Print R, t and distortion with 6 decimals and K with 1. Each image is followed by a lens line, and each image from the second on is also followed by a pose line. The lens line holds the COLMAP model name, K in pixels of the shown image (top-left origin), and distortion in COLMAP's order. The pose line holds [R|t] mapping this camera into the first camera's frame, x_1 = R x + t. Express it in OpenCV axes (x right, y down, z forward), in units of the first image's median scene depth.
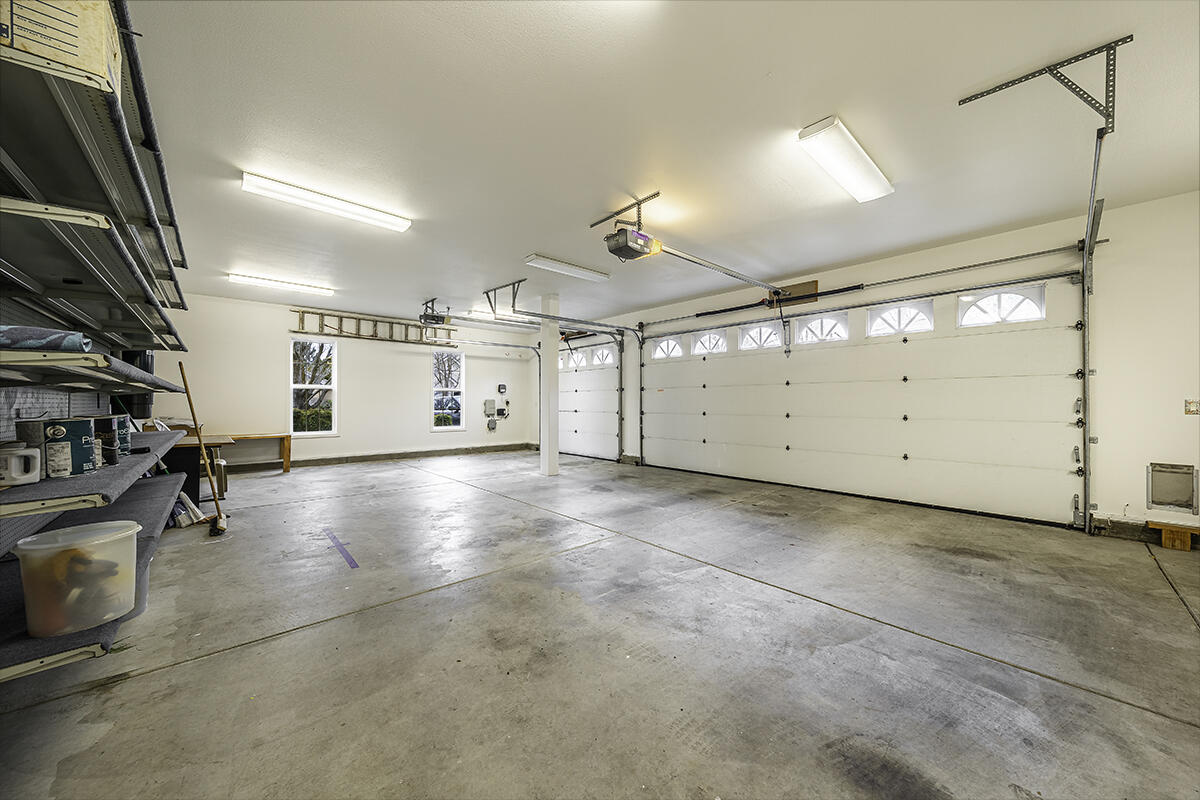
lens RADIAL K [[430.2, 0, 596.3], [0, 430.2, 401.4], [0, 0, 1]] dist [-0.000779, -0.000079]
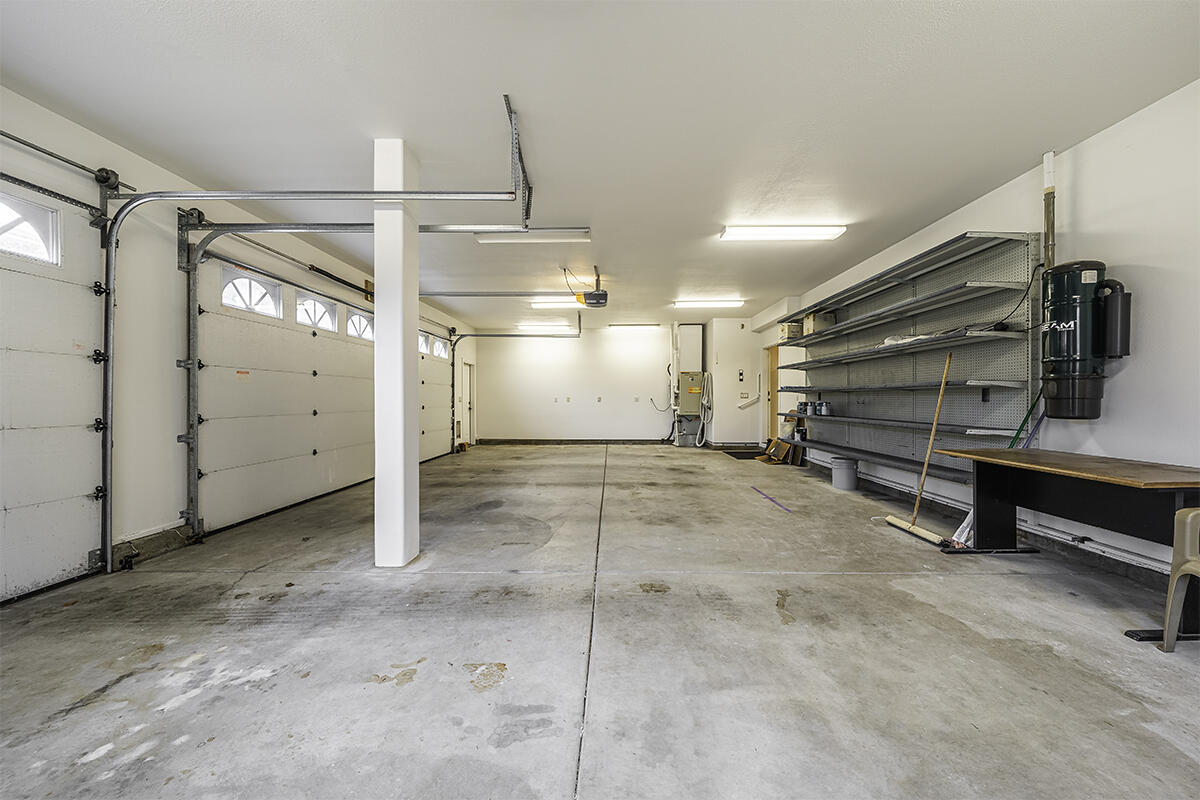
lens RADIAL K [[430.2, 0, 596.3], [0, 430.2, 401.4], [0, 0, 1]] dist [-0.000779, -0.000079]
pose [[-0.735782, 0.000278, 0.677218, -0.490386], [-0.001738, 0.999996, -0.002298, 0.009732], [-0.677216, -0.002868, -0.735779, 1.055678]]
